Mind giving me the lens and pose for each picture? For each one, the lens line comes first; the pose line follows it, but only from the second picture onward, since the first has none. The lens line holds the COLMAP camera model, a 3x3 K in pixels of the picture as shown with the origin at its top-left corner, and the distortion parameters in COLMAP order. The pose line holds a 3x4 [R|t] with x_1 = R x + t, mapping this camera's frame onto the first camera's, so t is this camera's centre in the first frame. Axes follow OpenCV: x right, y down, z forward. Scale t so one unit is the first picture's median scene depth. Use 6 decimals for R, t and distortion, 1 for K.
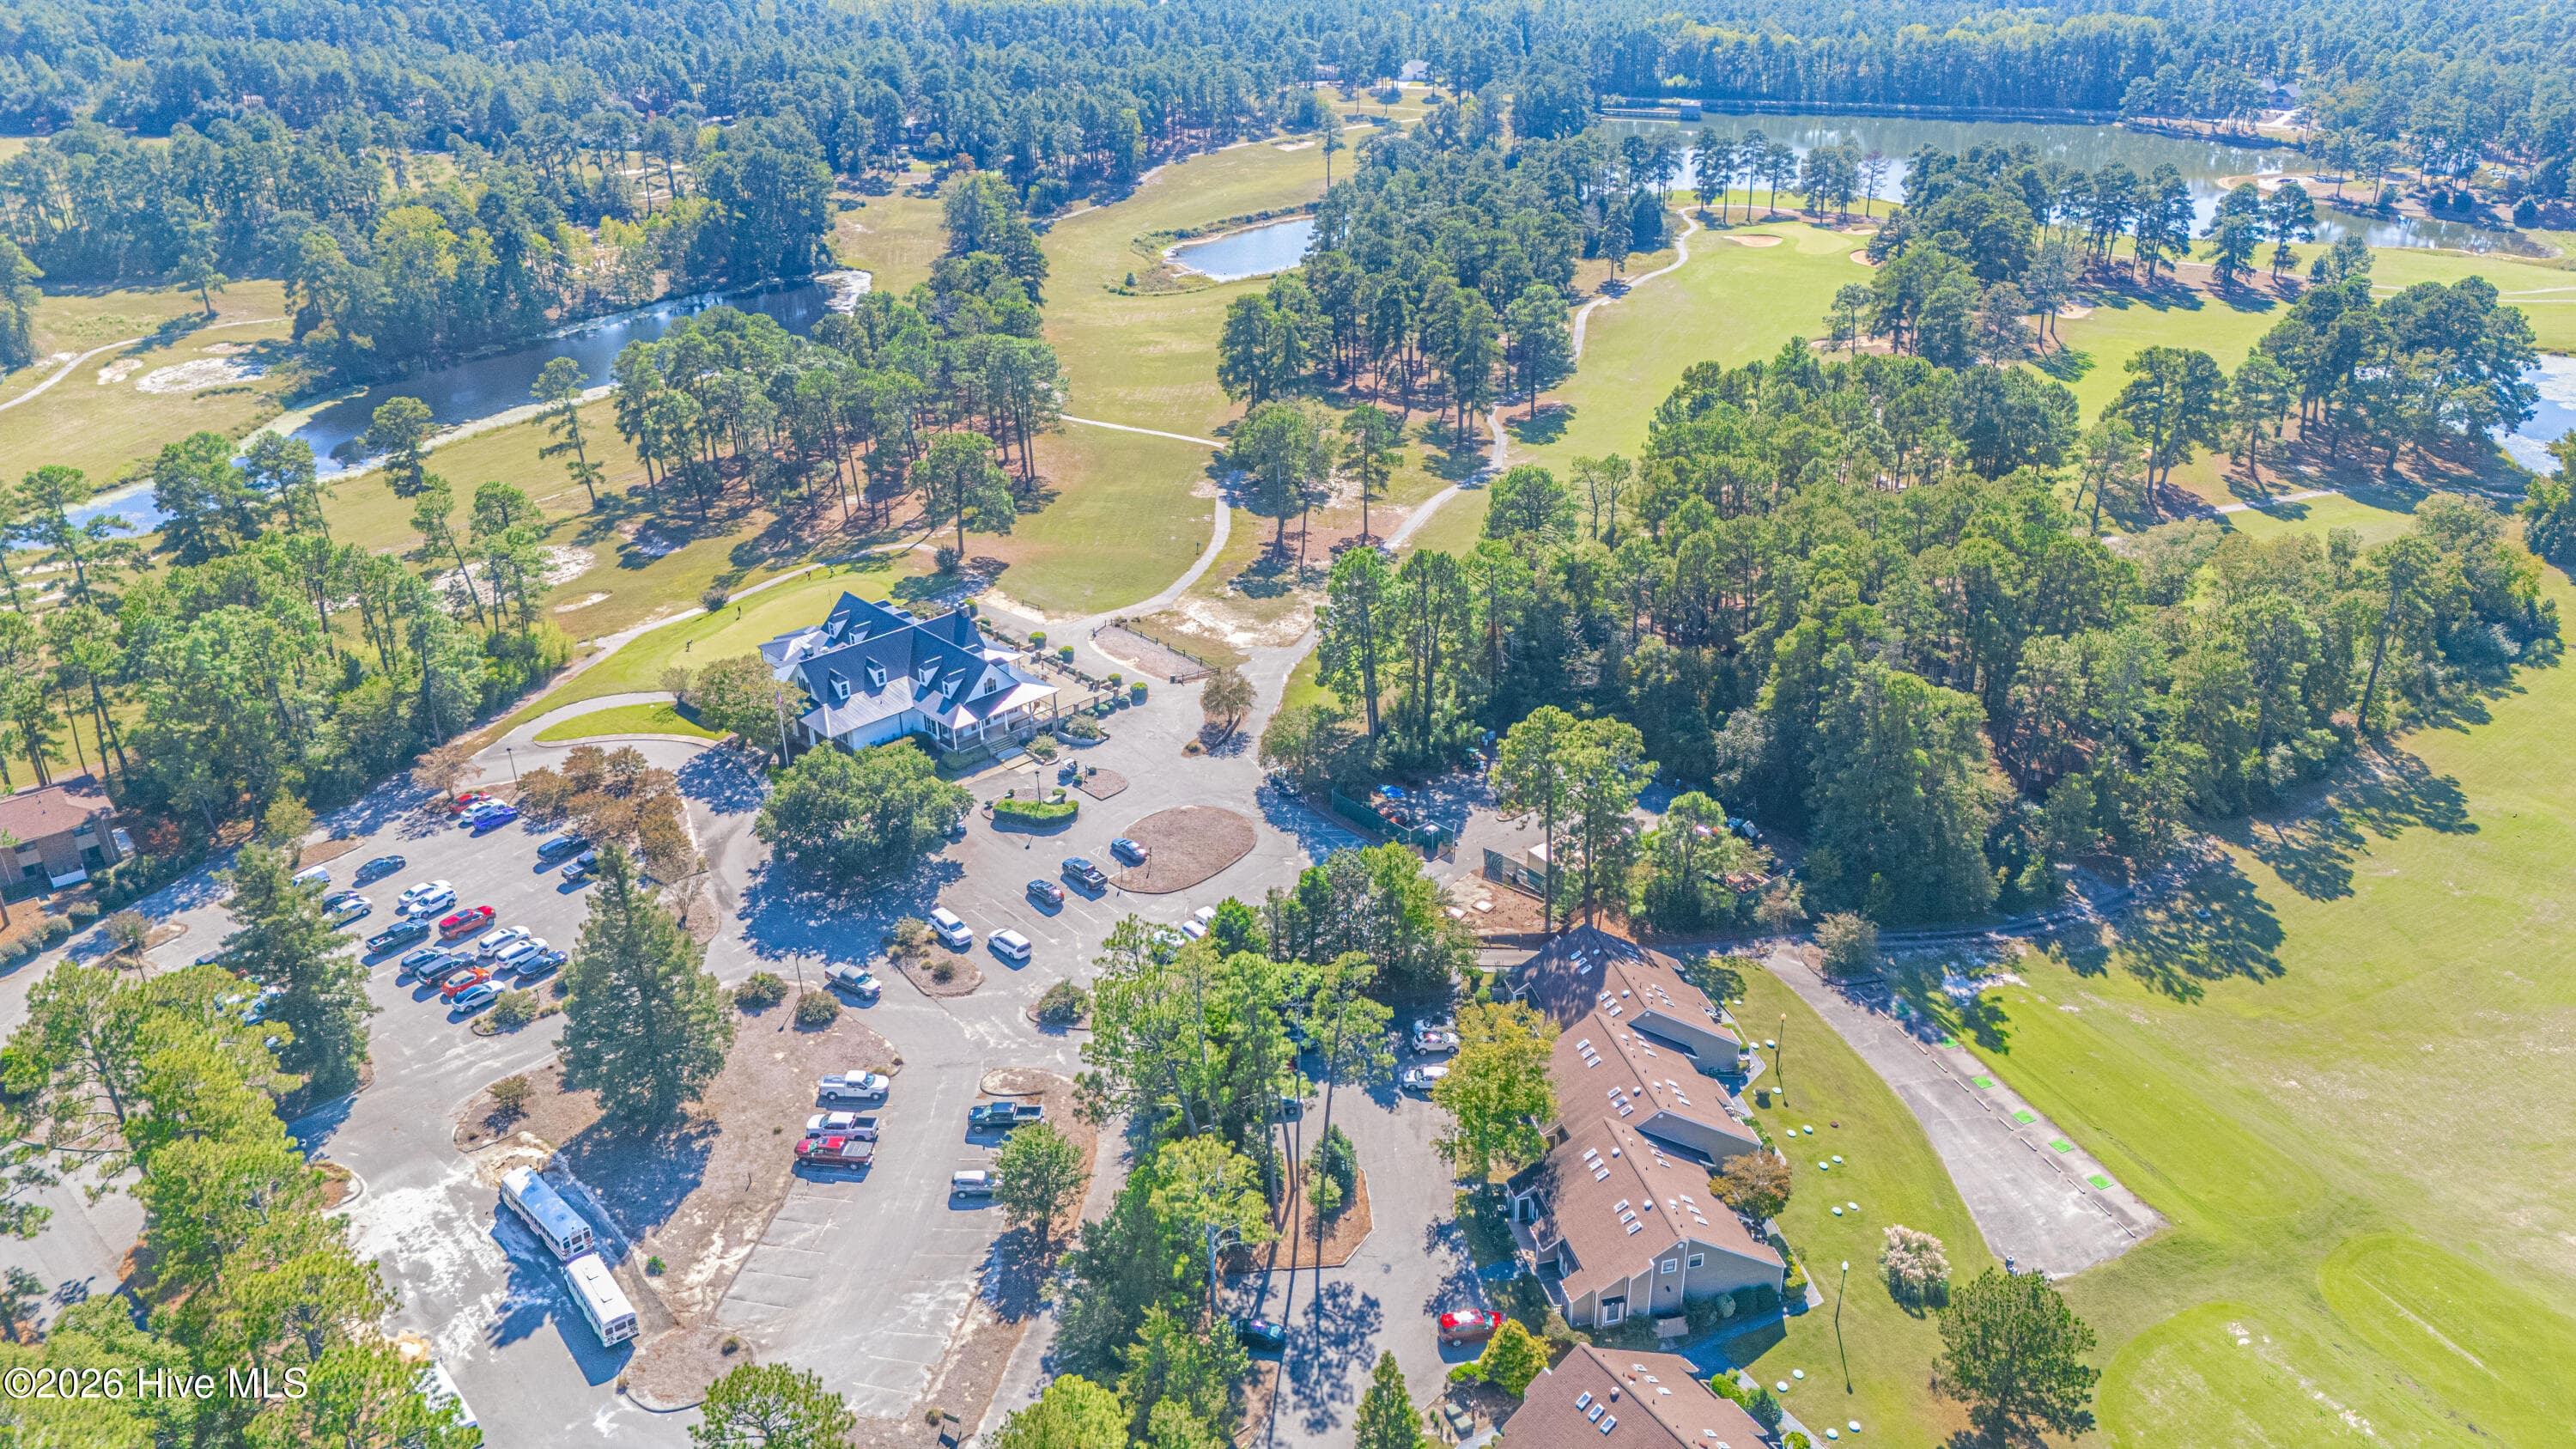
lens RADIAL K [[1898.1, 0, 1296.0], [0, 1898.1, 721.8], [0, 0, 1]] dist [0.085928, -0.094572]
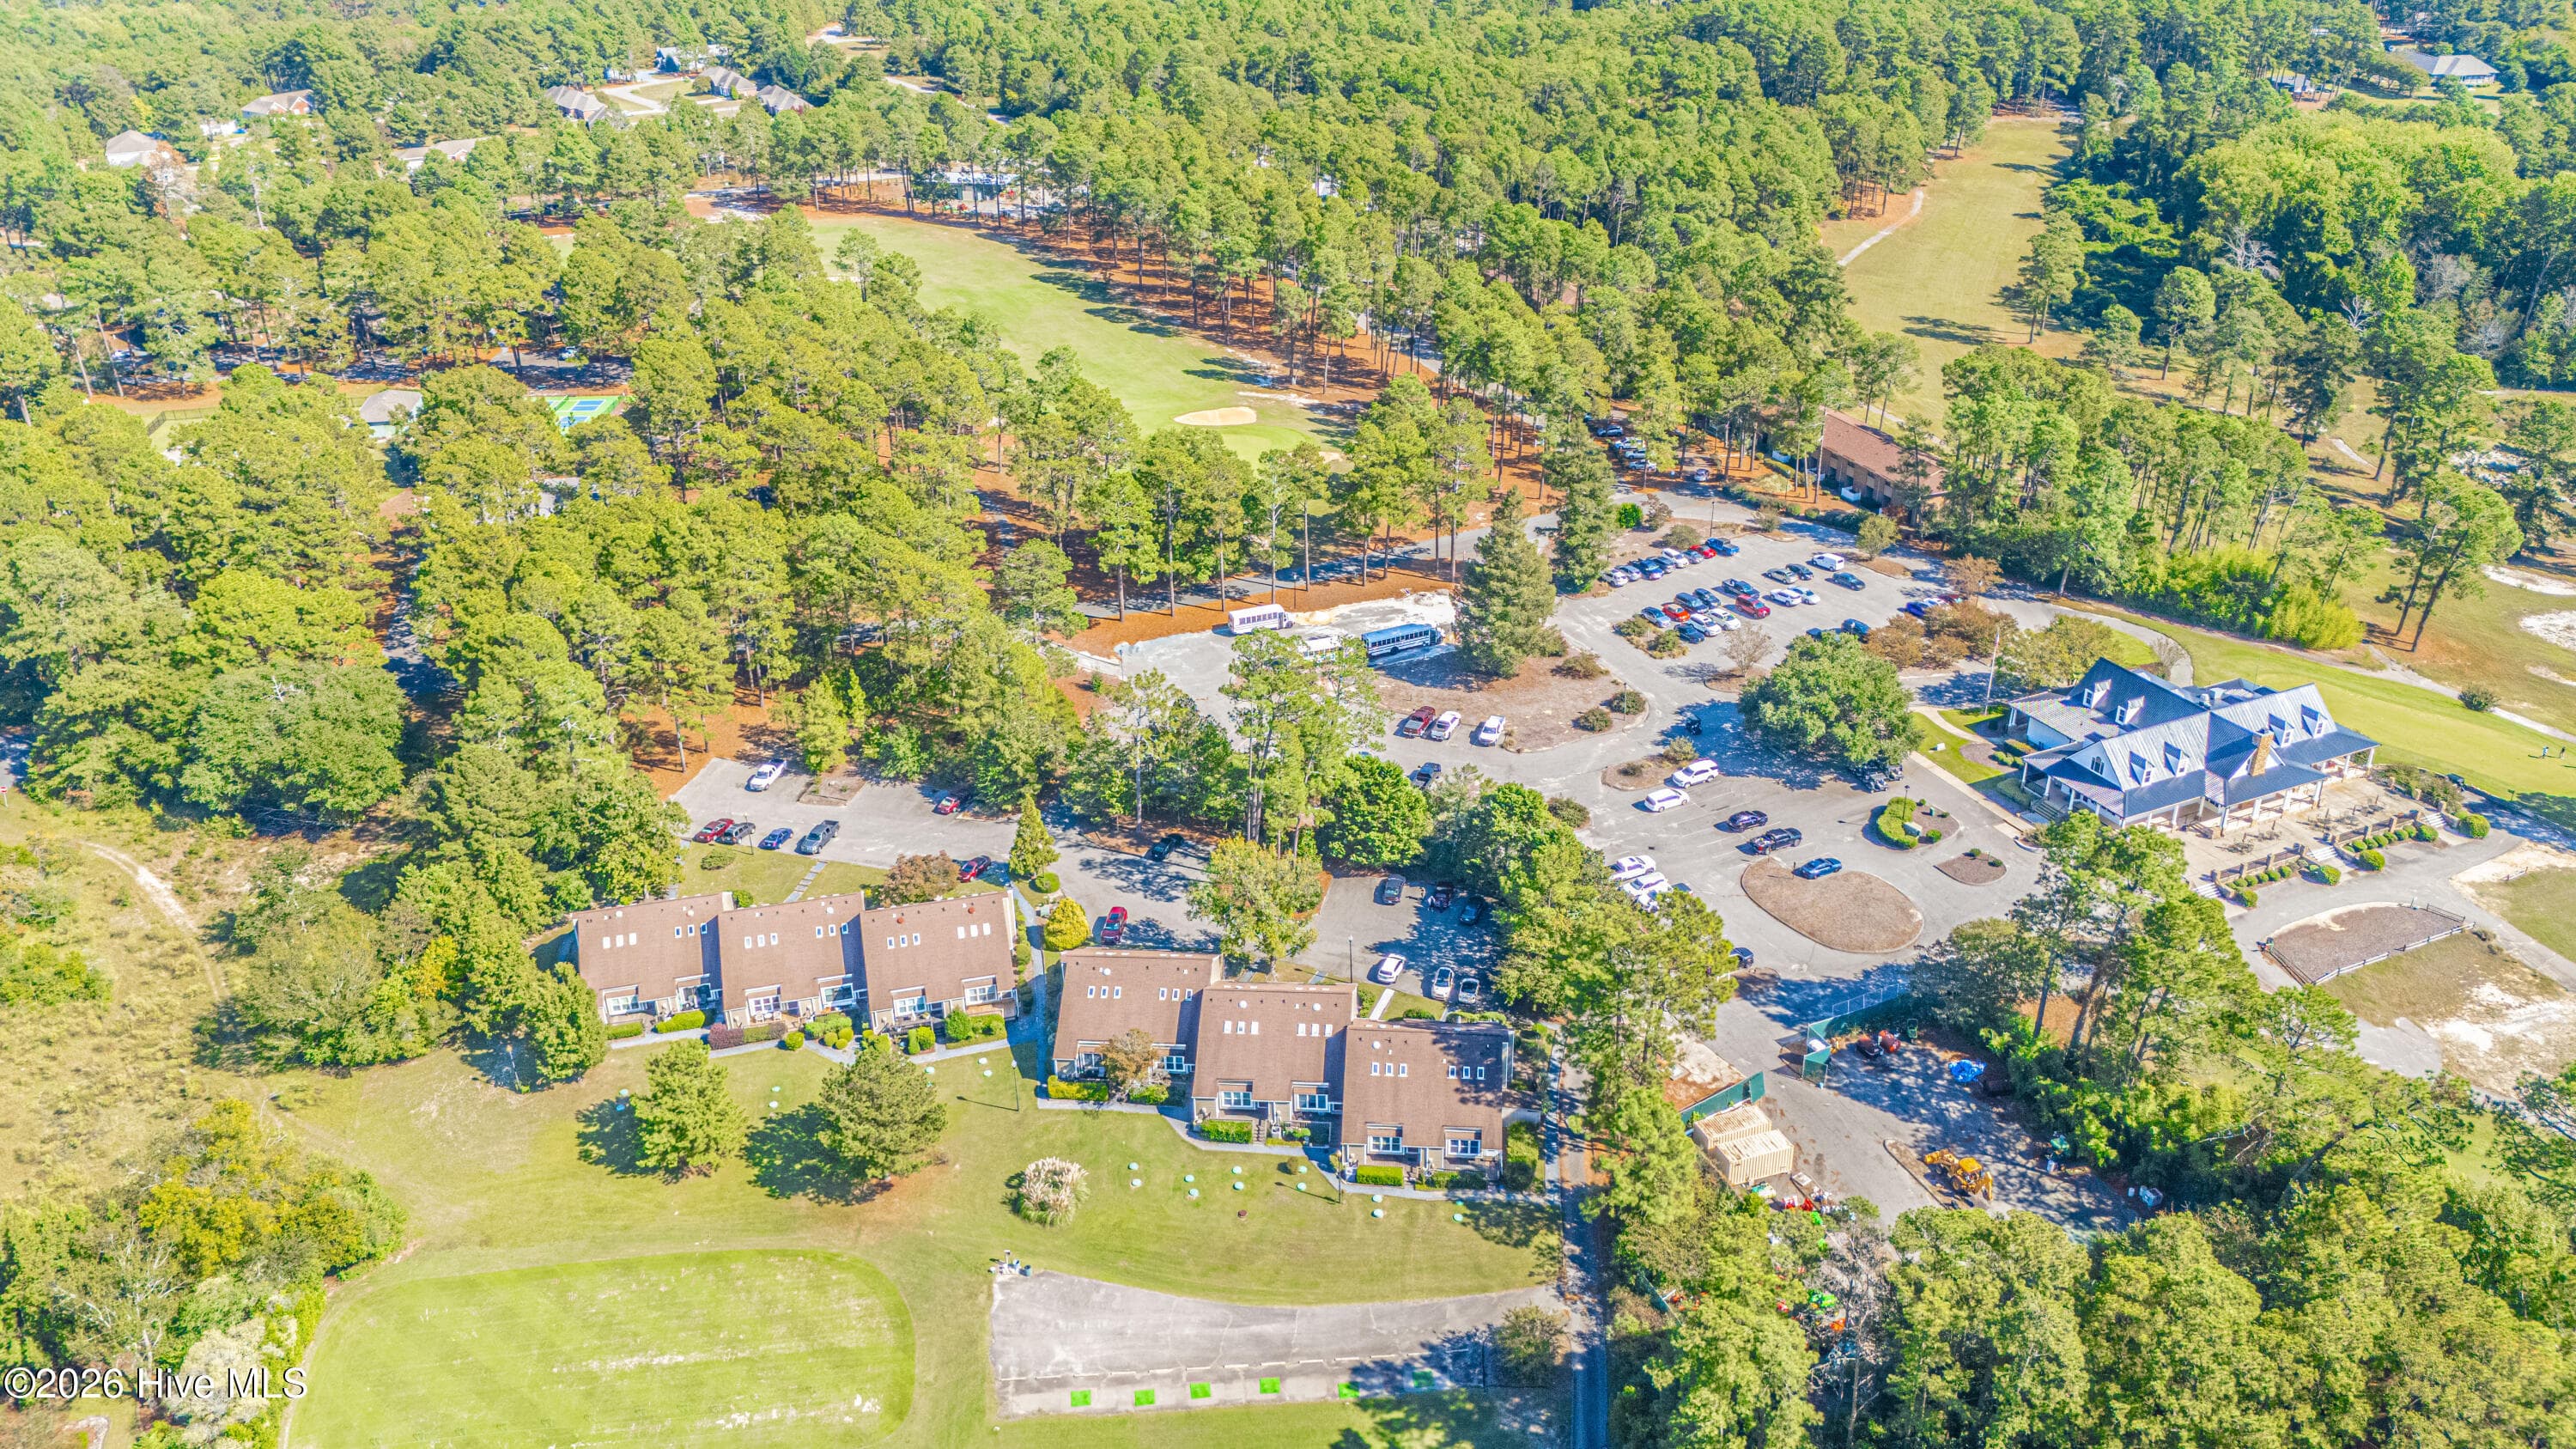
lens RADIAL K [[1898.1, 0, 1296.0], [0, 1898.1, 721.8], [0, 0, 1]] dist [0.085928, -0.094572]
pose [[-0.330251, 0.448991, -0.830266, 0.701915], [-0.396665, 0.732158, 0.553716, -0.381053], [0.856500, 0.512202, -0.063697, 0.692085]]
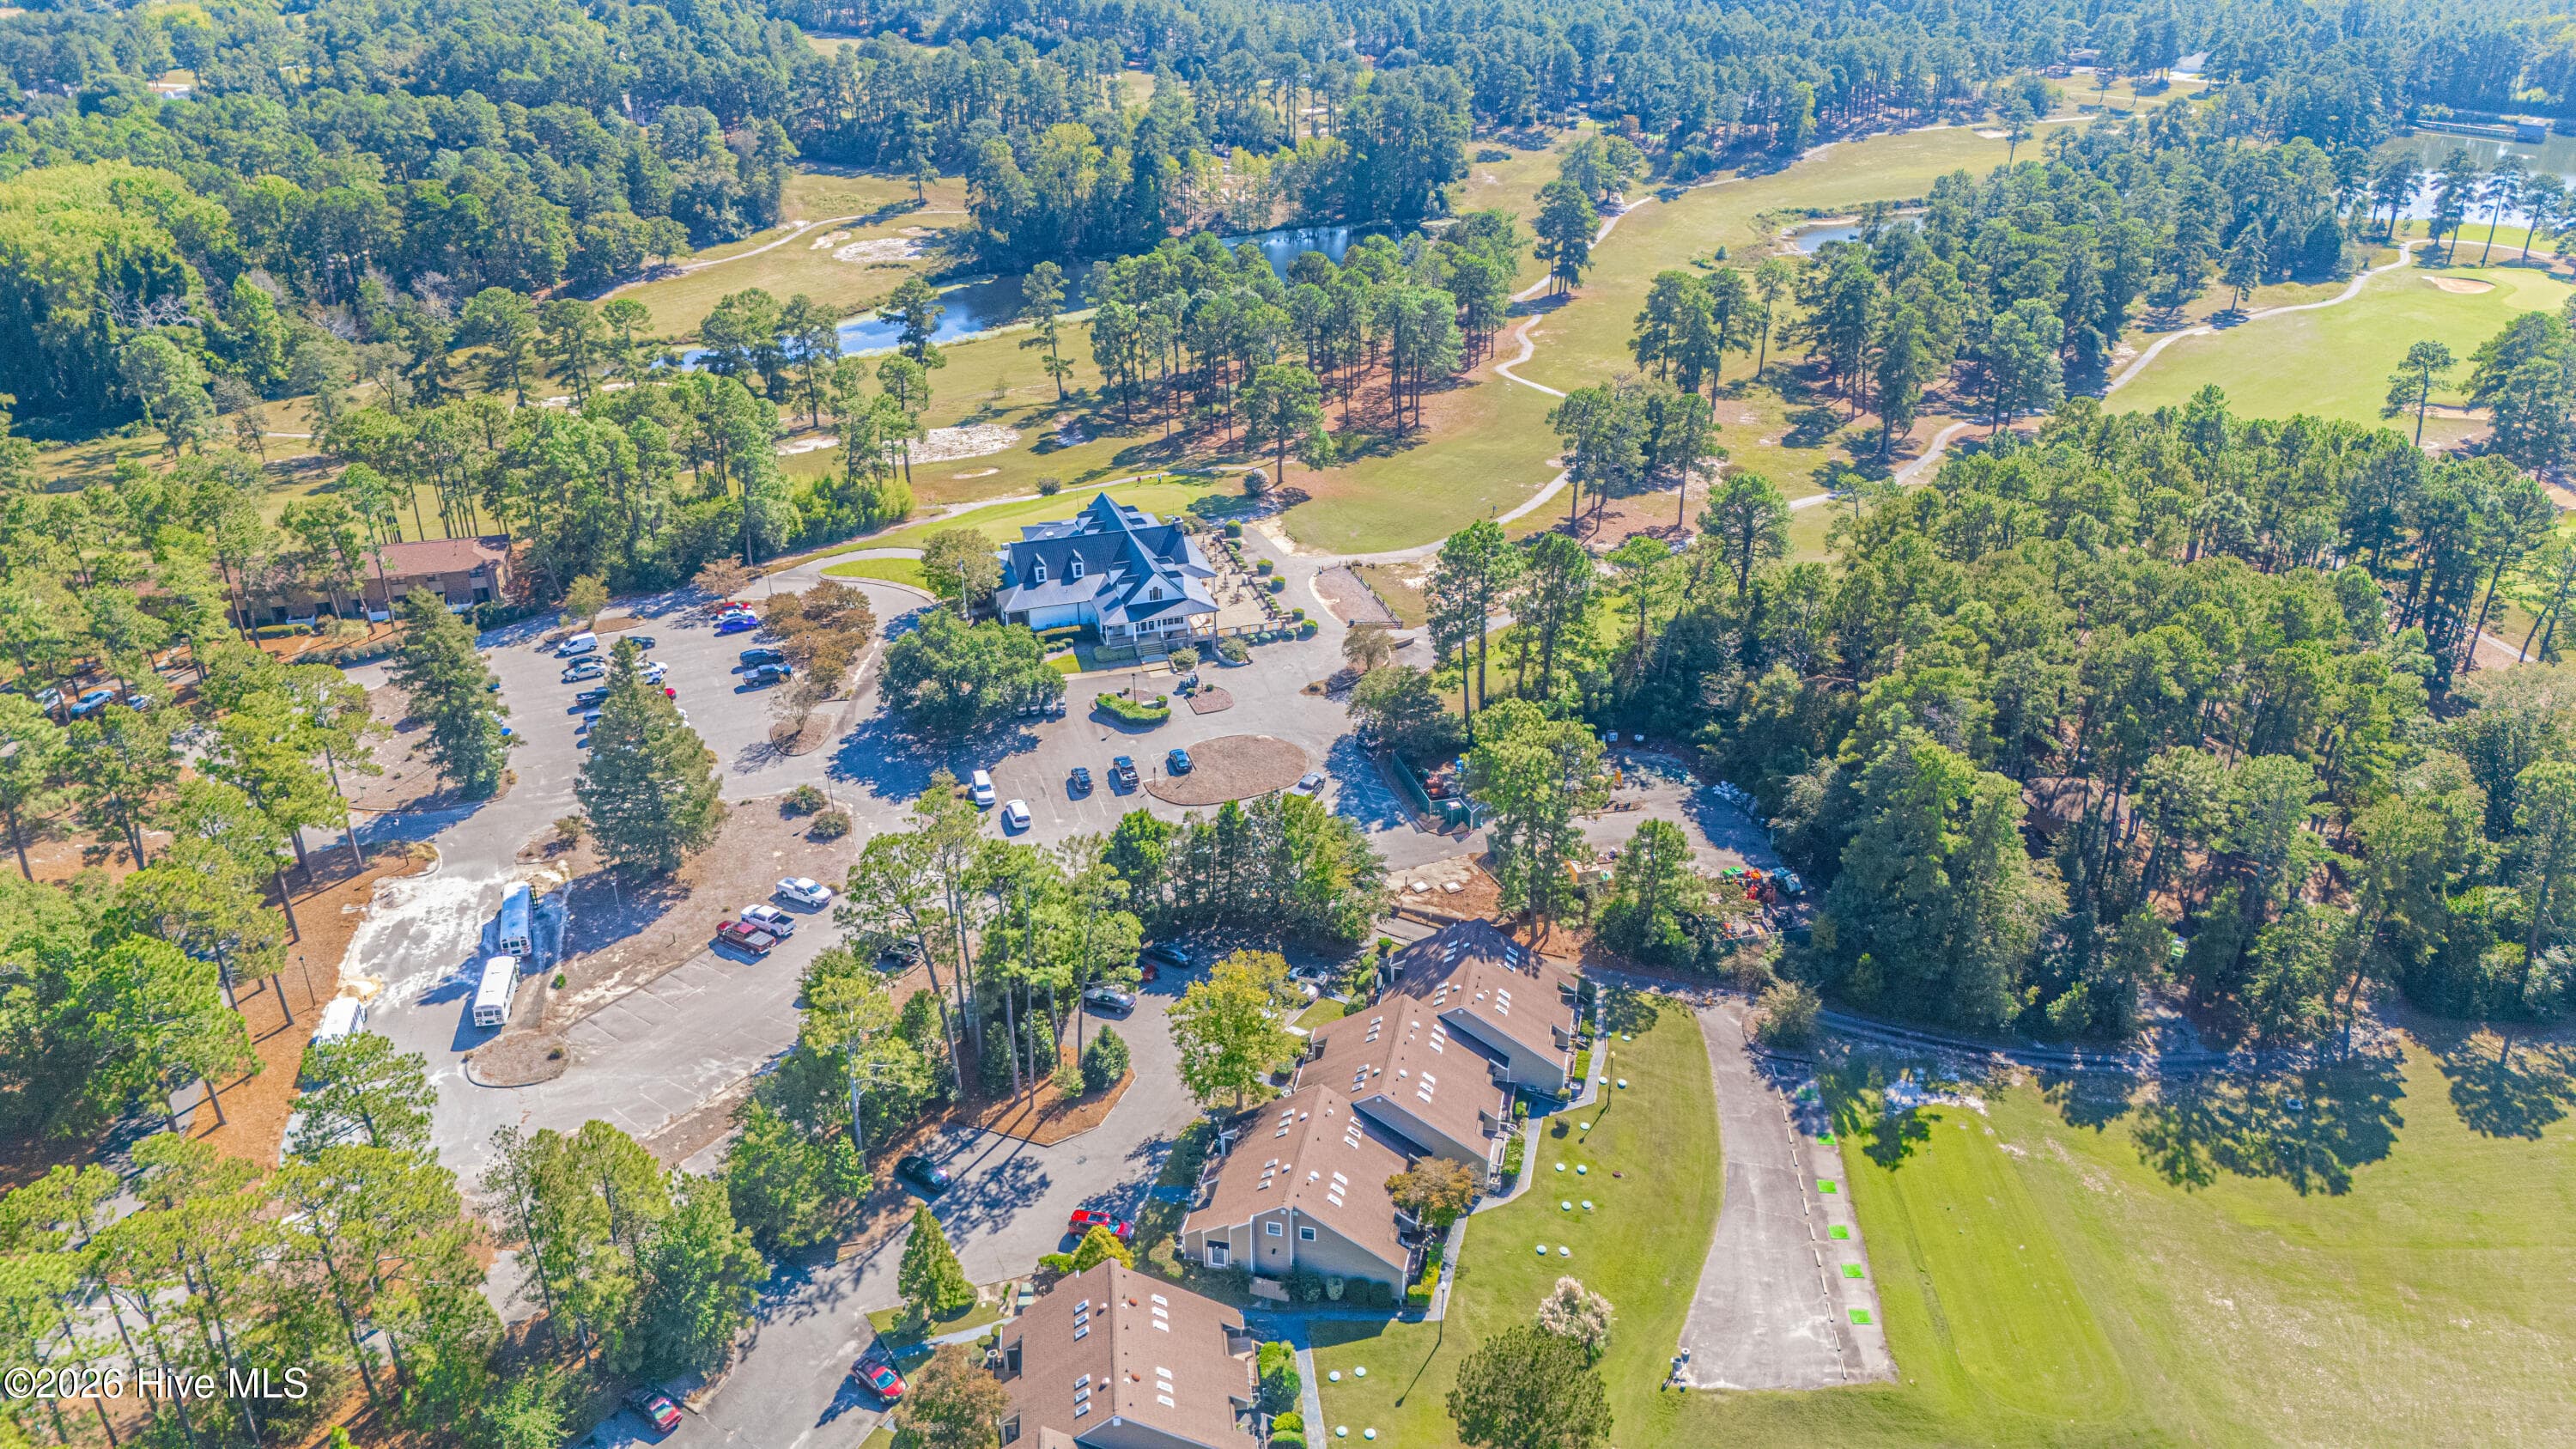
lens RADIAL K [[1898.1, 0, 1296.0], [0, 1898.1, 721.8], [0, 0, 1]] dist [0.085928, -0.094572]
pose [[0.898494, 0.203446, -0.388995, 0.333840], [-0.196334, 0.978795, 0.058425, -0.025624], [0.392633, 0.023879, 0.919385, 0.038874]]
